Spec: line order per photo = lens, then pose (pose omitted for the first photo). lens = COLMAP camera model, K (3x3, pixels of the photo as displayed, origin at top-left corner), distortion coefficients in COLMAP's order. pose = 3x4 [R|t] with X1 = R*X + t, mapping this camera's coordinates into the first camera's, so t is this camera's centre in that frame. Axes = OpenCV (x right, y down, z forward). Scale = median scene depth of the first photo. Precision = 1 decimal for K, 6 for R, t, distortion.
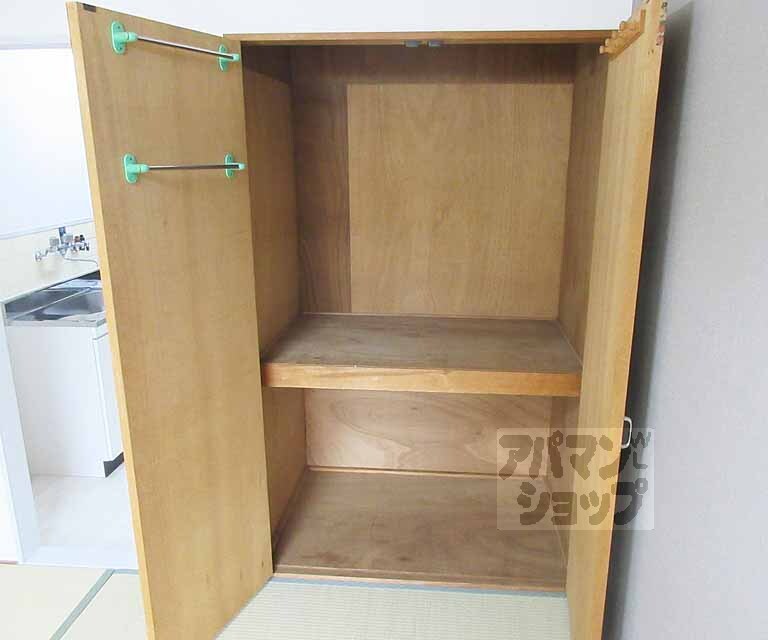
lens RADIAL K [[626.2, 0, 384.0], [0, 626.2, 320.0], [0, 0, 1]] dist [-0.042135, 0.006202]
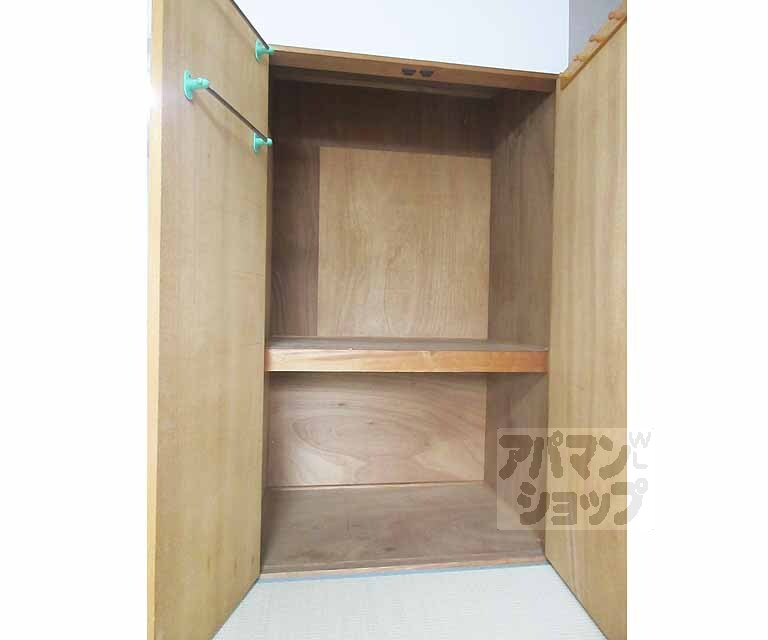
lens RADIAL K [[467.0, 0, 370.8], [0, 467.0, 319.4], [0, 0, 1]] dist [-0.056110, -0.000851]
pose [[0.976821, 0.020387, 0.213086, -0.152119], [0.031738, 0.970658, -0.238360, 0.181340], [-0.211693, 0.239598, 0.947512, 0.184694]]
